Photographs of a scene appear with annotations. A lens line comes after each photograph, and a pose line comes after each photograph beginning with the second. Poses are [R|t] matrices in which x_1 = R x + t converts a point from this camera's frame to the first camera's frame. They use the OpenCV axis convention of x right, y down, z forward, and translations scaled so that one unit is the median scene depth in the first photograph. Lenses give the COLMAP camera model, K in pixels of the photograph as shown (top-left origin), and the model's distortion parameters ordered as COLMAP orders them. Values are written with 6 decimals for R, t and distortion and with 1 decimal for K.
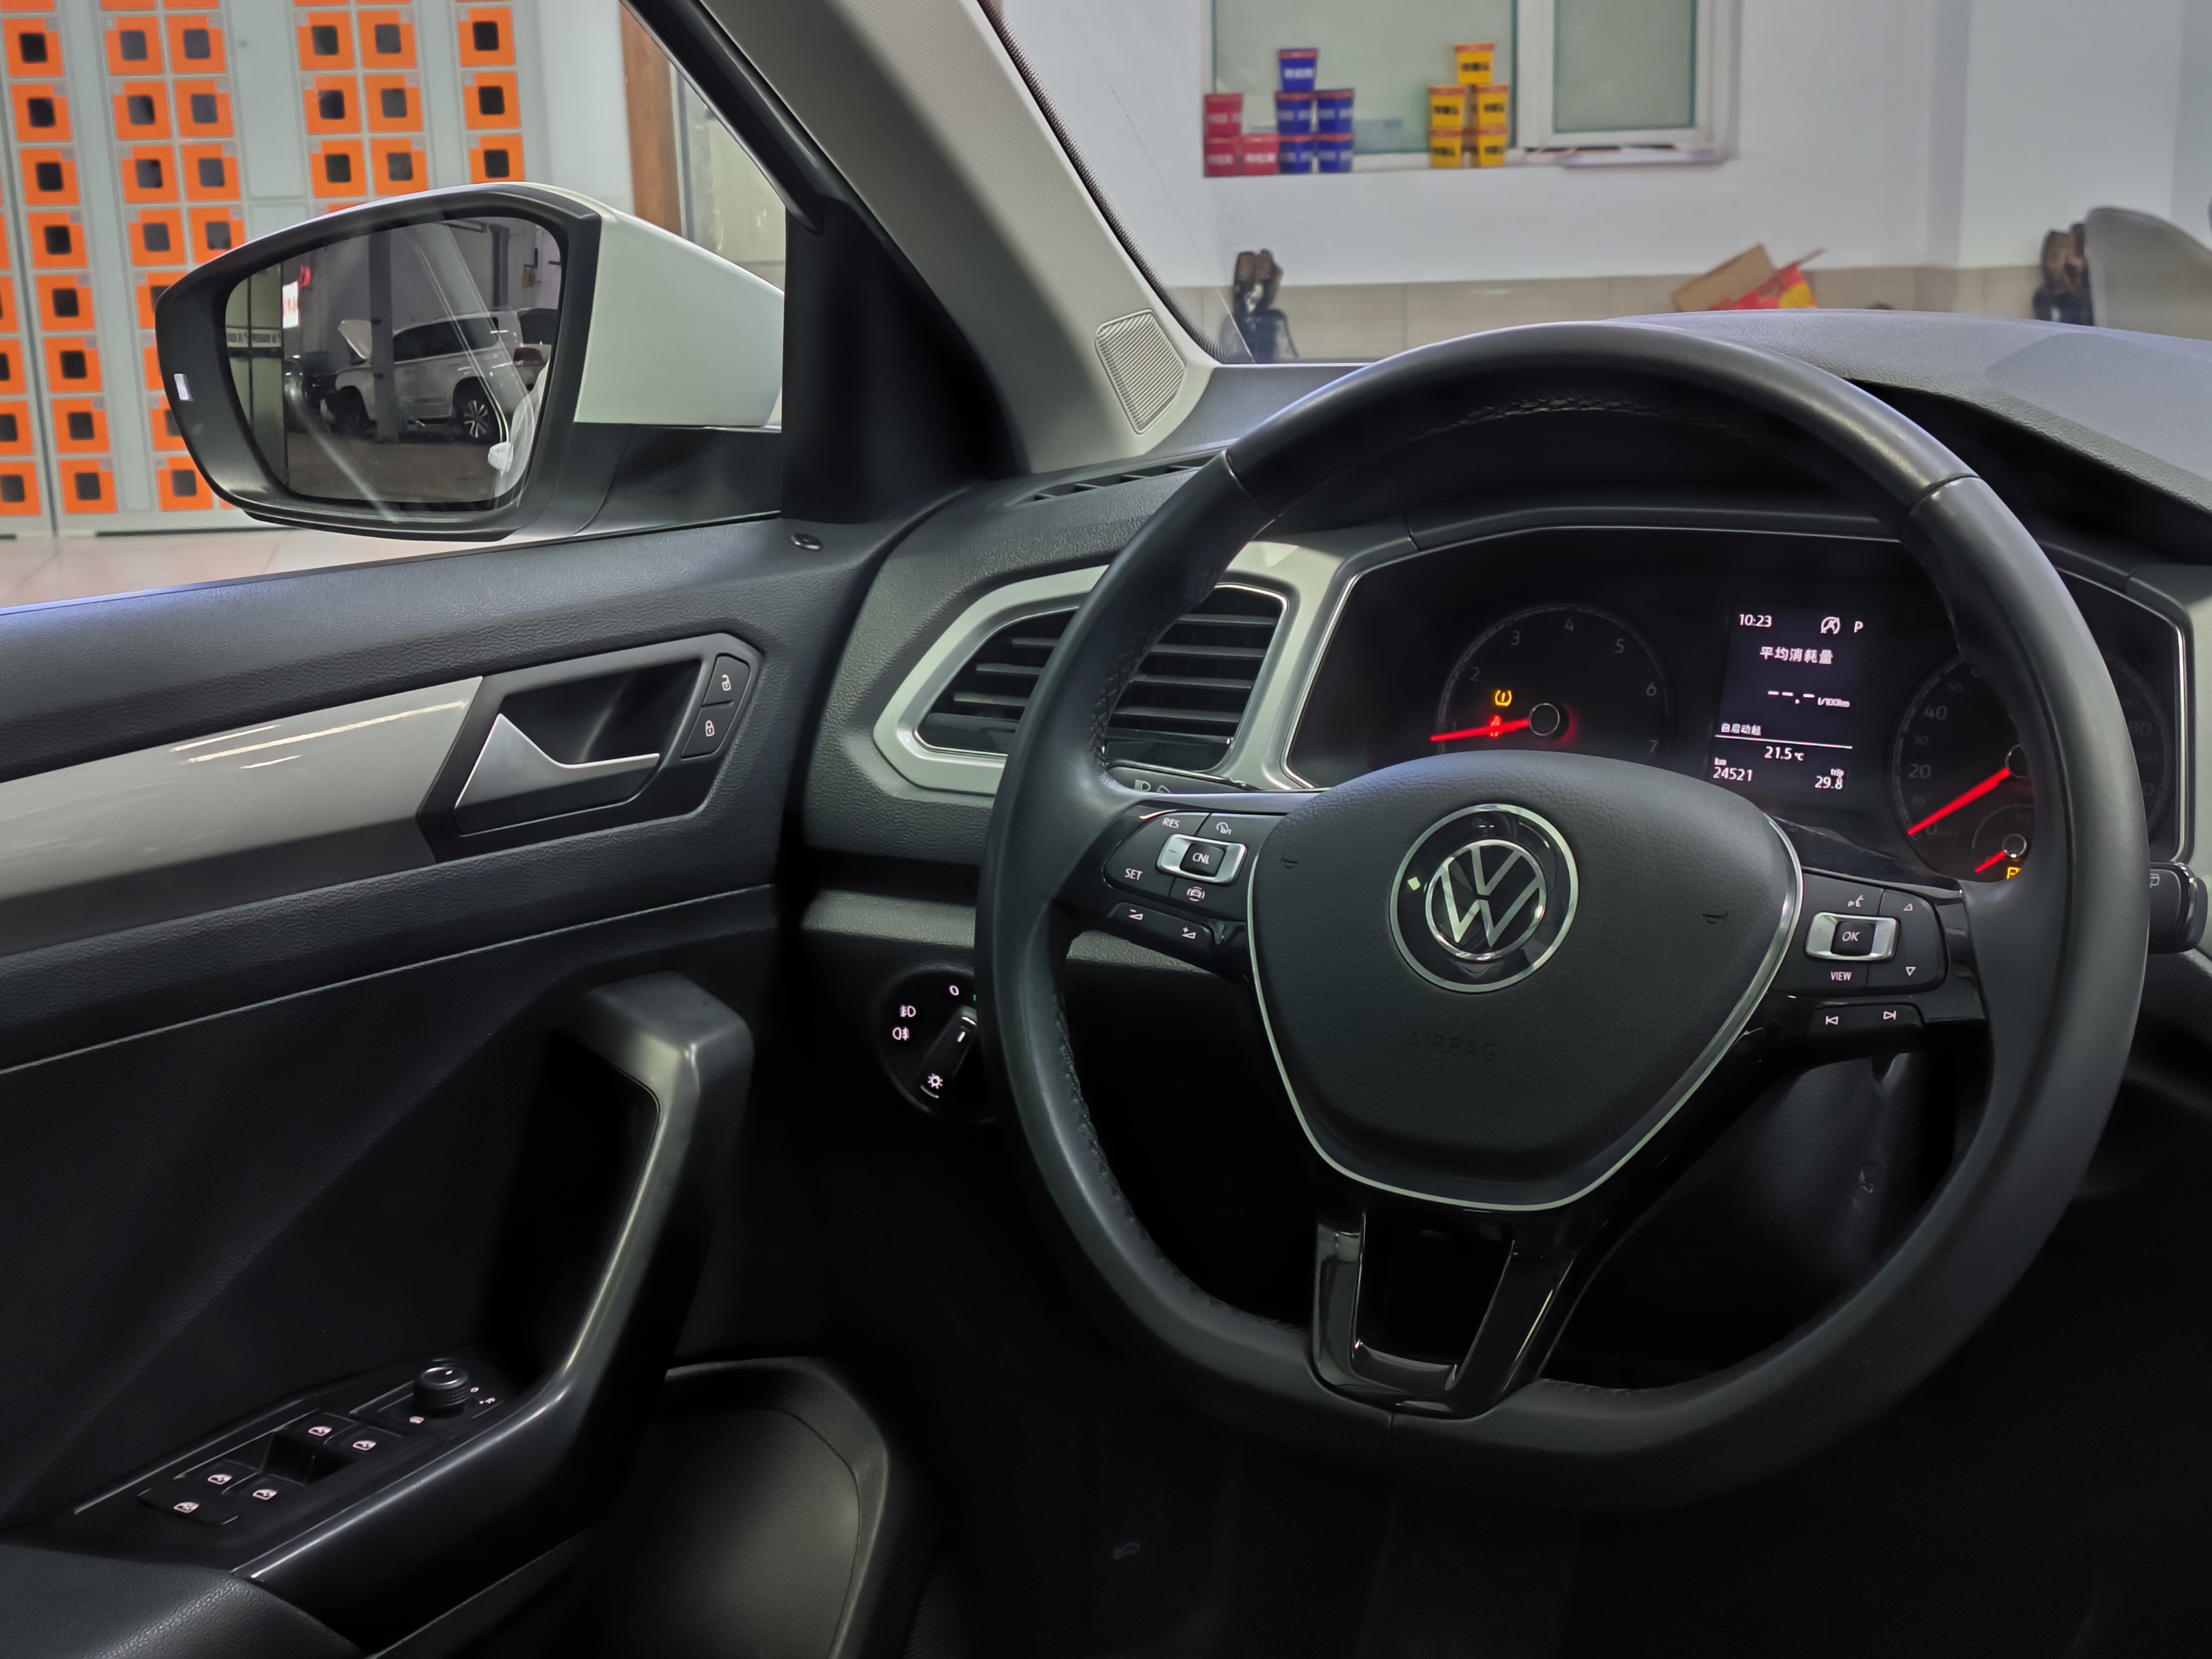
lens RADIAL K [[2961.3, 0, 1111.9], [0, 2961.3, 820.7], [0, 0, 1]] dist [0.002156, 0.000000]
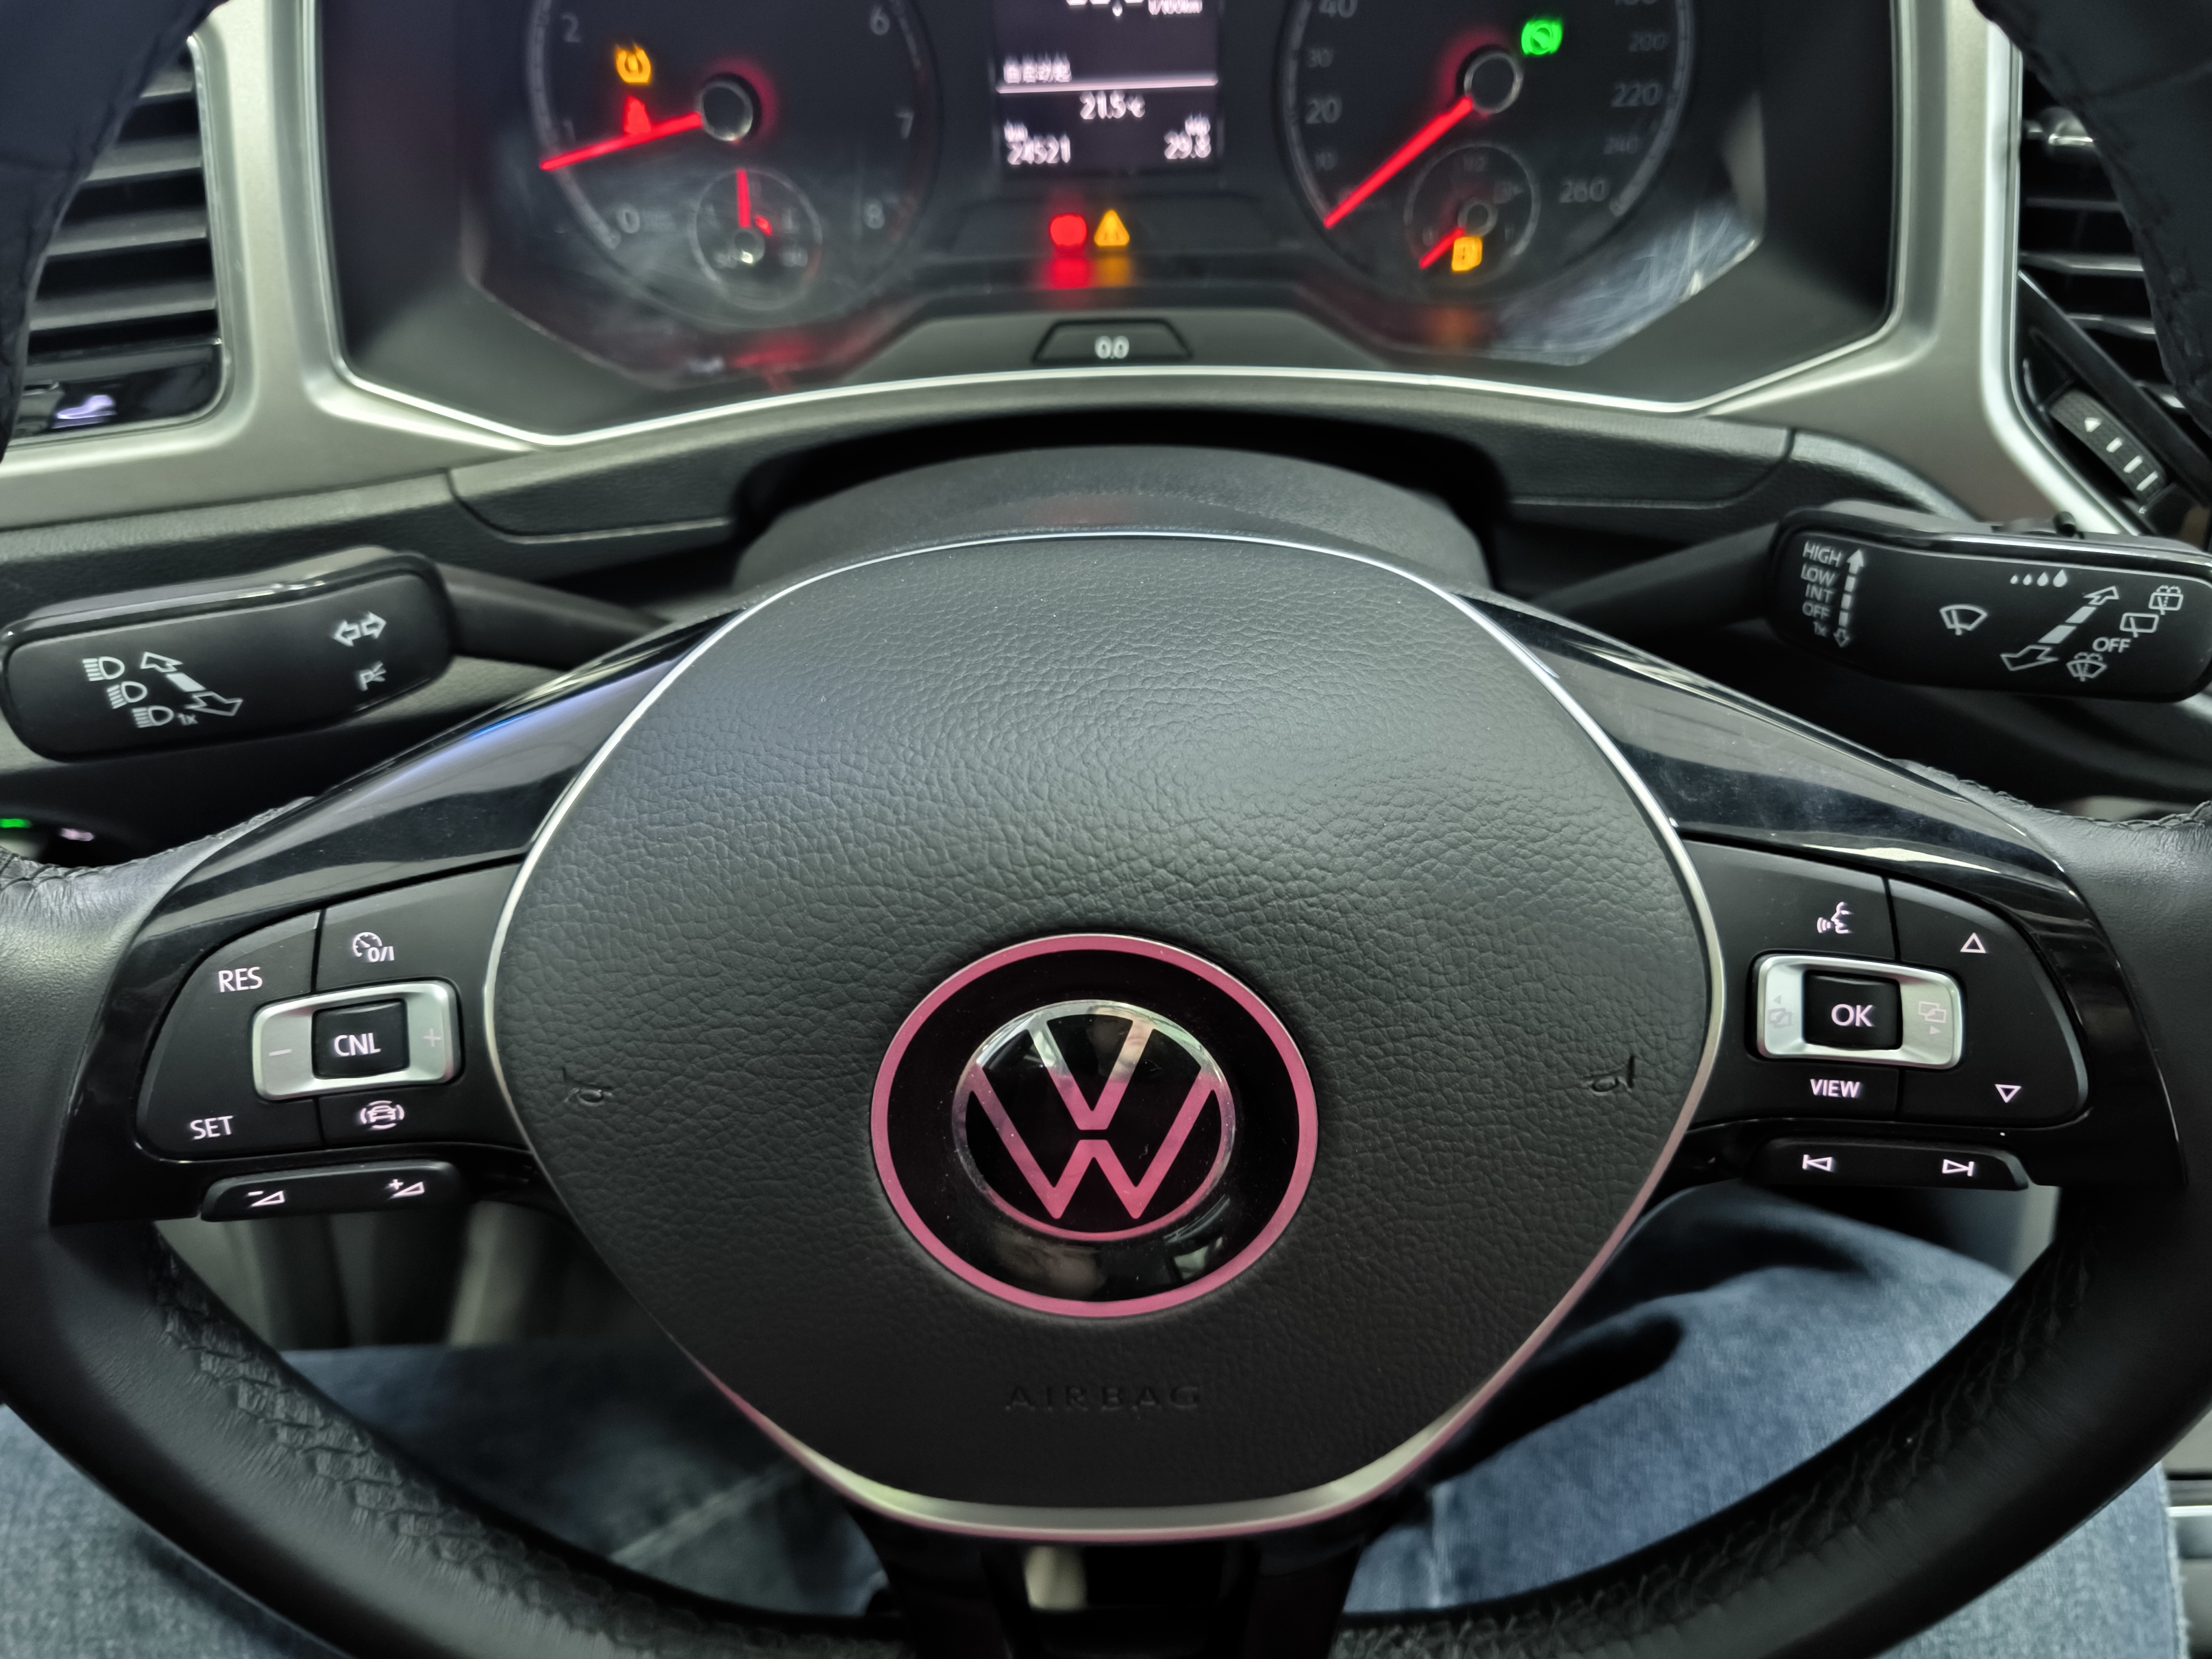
lens RADIAL K [[1469.8, 0, 1100.2], [0, 1469.8, 829.9], [0, 0, 1]] dist [0.008676, -0.003569]
pose [[0.862525, -0.413689, 0.291397, 0.065565], [0.126696, 0.734080, 0.667139, -0.124886], [-0.489897, -0.538506, 0.685575, 0.707101]]
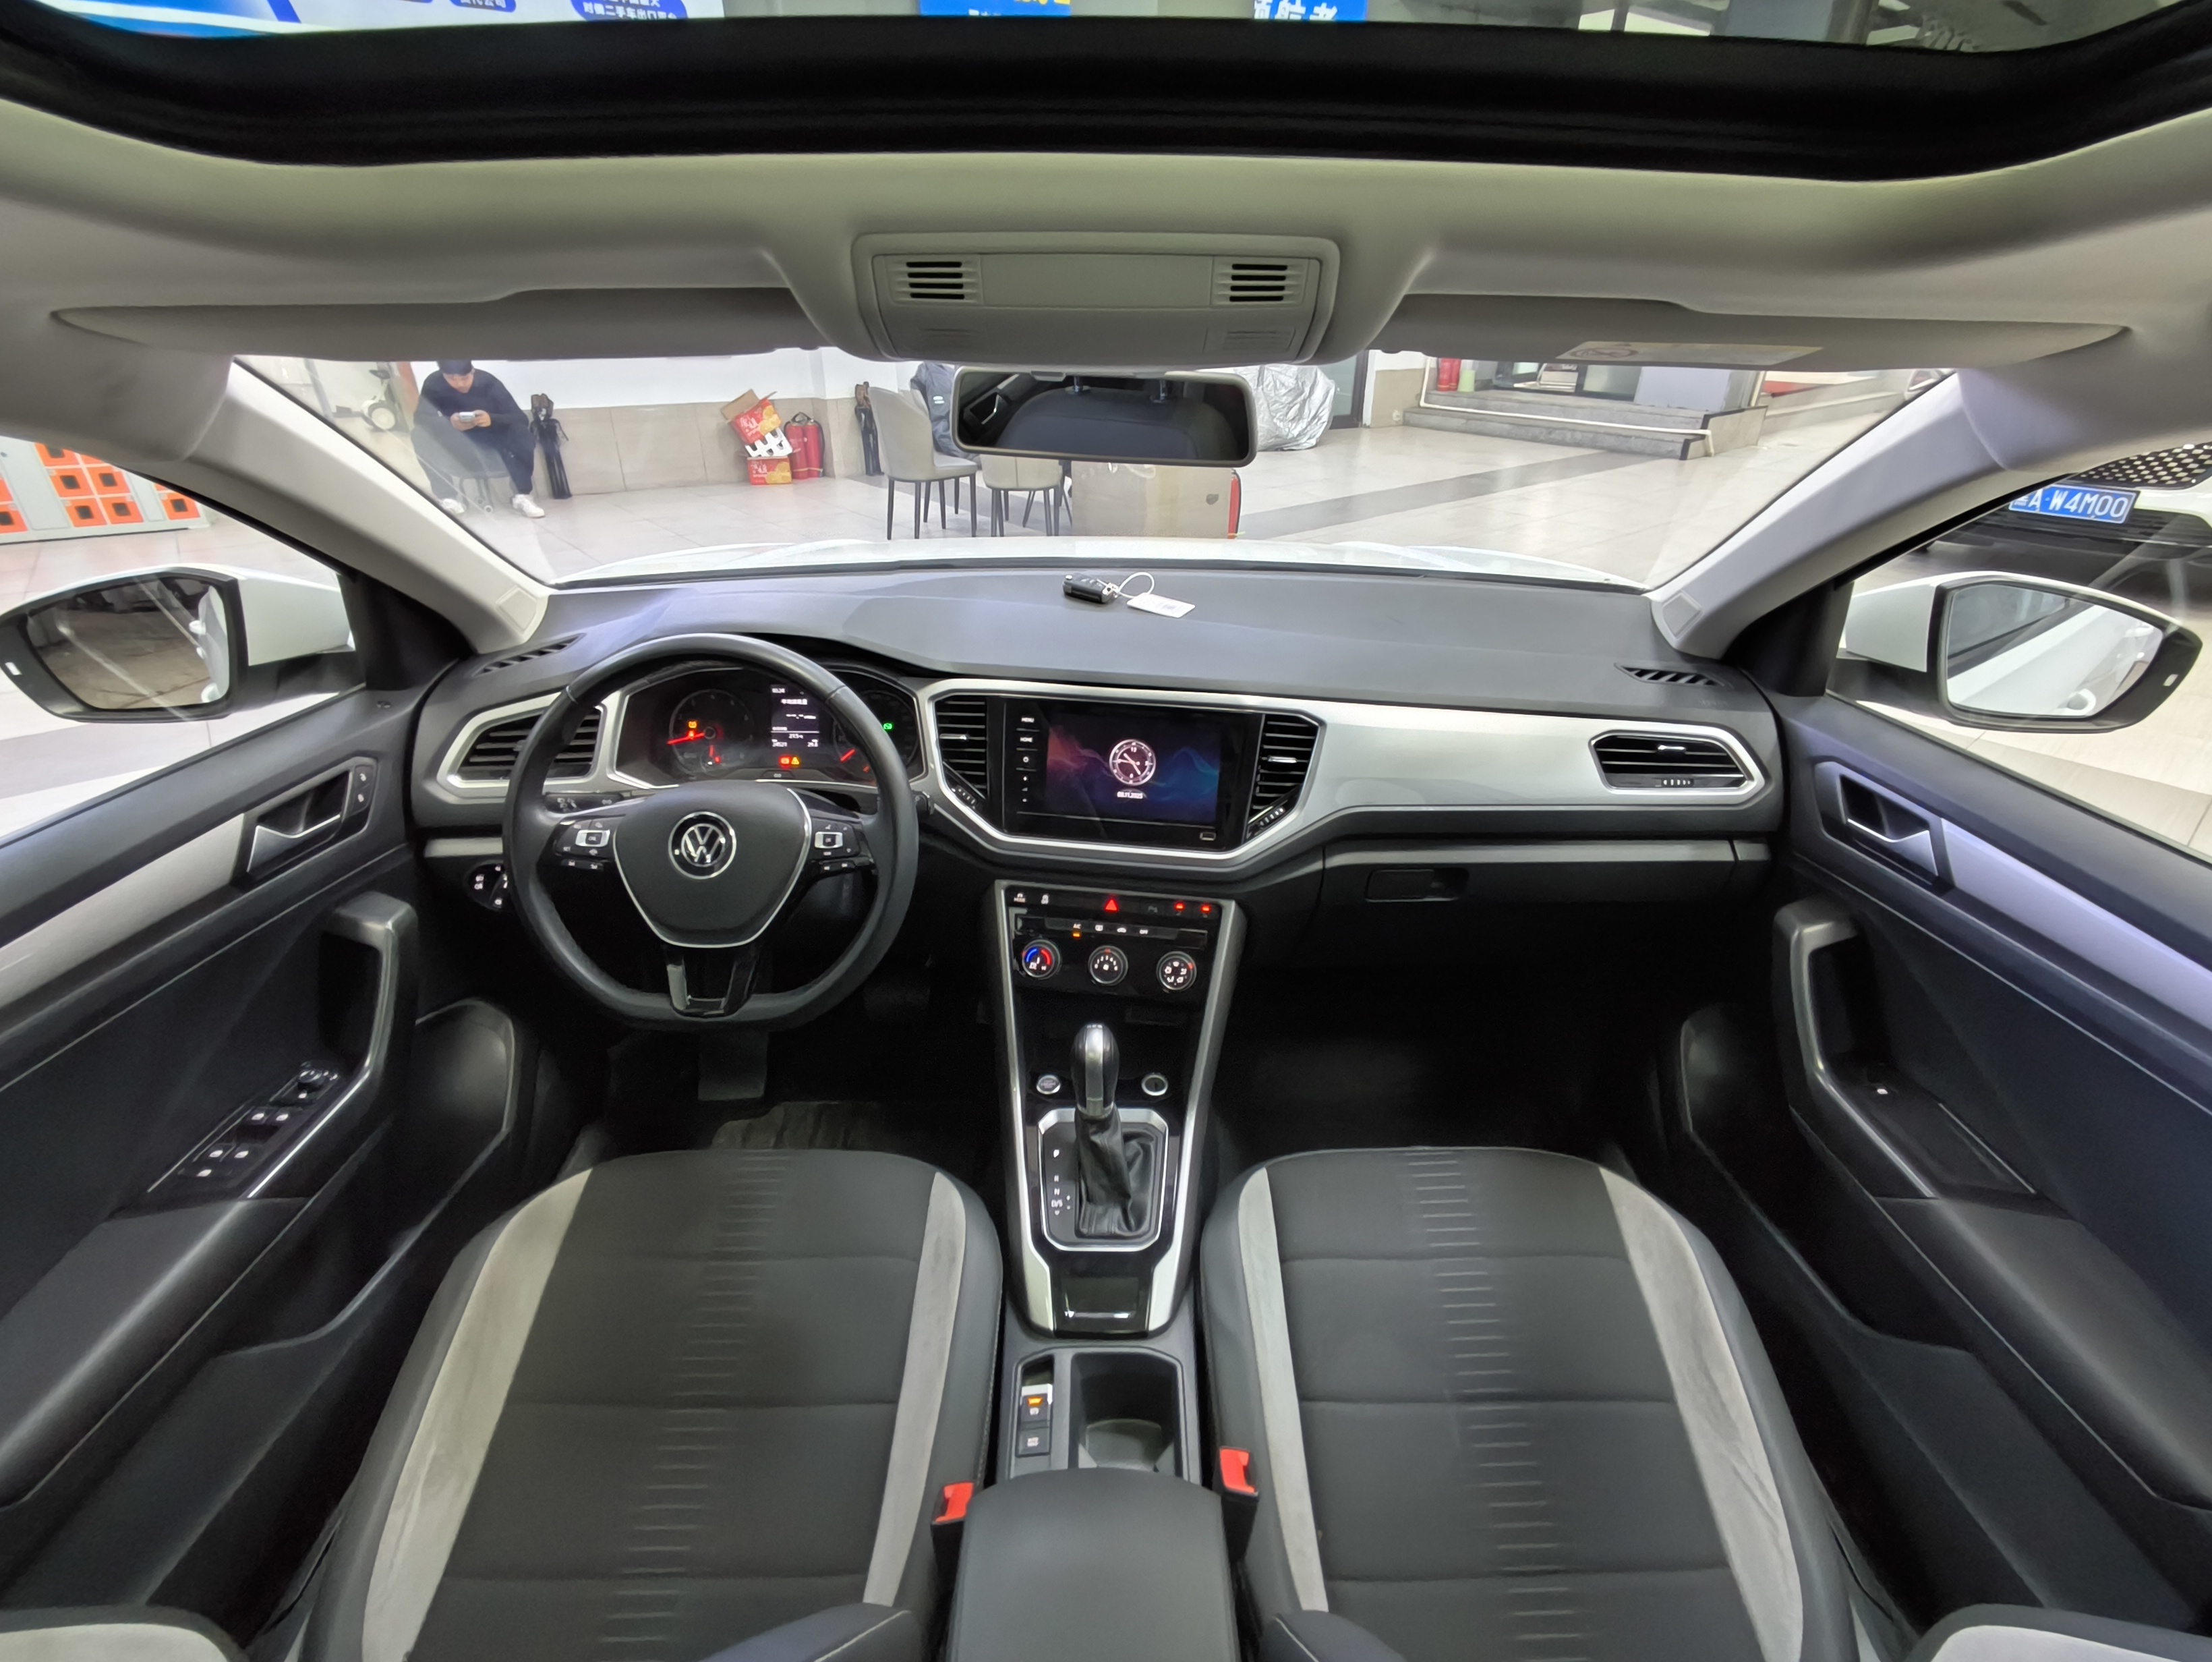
lens RADIAL K [[1006.6, 0, 1109.6], [0, 1006.6, 826.8], [0, 0, 1]] dist [0.002427, 0.000557]
pose [[0.865608, -0.206764, 0.456039, 0.018284], [0.090224, 0.960261, 0.264120, -0.178353], [-0.492527, -0.187479, 0.849864, -0.039741]]
